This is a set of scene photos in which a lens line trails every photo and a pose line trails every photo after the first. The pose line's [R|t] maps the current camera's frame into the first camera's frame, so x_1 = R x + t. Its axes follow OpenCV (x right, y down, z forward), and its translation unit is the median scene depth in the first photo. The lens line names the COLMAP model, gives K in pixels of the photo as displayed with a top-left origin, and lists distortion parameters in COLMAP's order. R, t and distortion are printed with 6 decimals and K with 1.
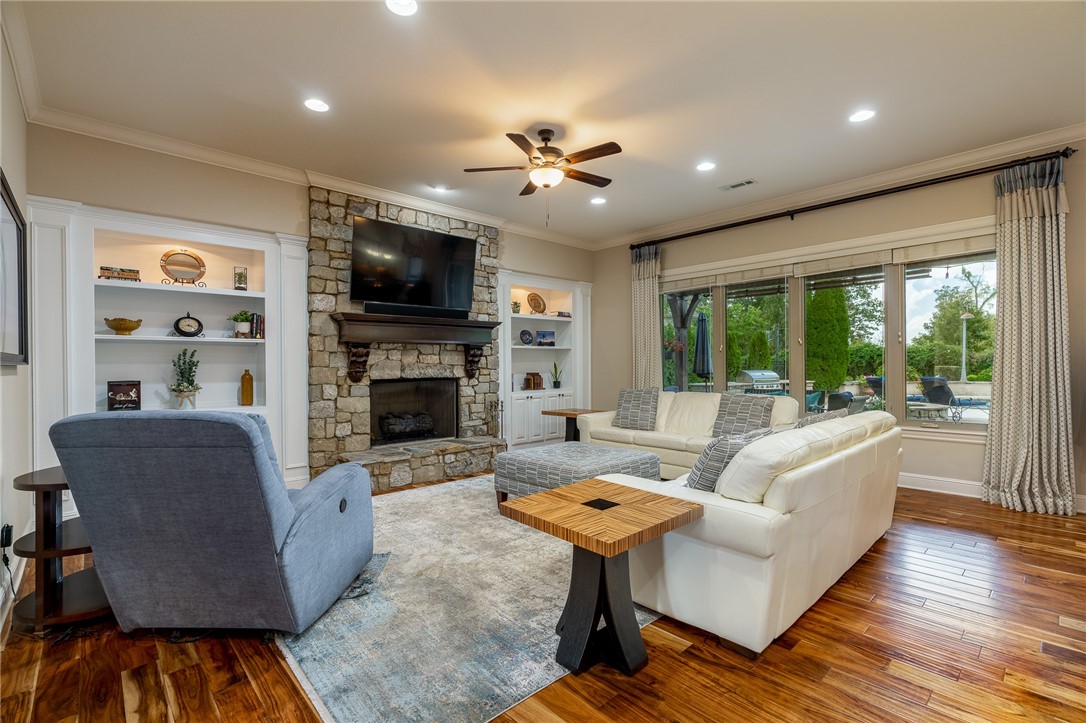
lens RADIAL K [[487.5, 0, 548.8], [0, 487.5, 363.4], [0, 0, 1]] dist [-0.009939, 0.003198]
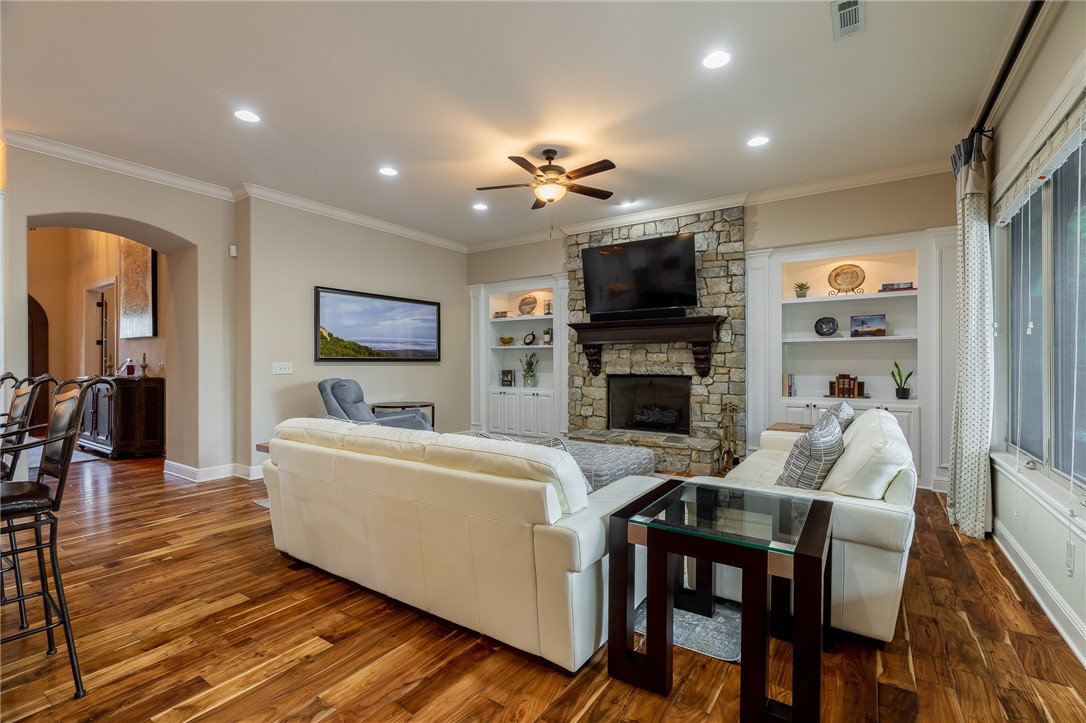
lens RADIAL K [[487.5, 0, 543.8], [0, 487.5, 362.0], [0, 0, 1]] dist [-0.009939, 0.003198]
pose [[0.223433, 0.004990, -0.974707, 0.752371], [0.000958, 0.999985, 0.005339, -0.004153], [0.974719, -0.002127, 0.223425, 0.523354]]
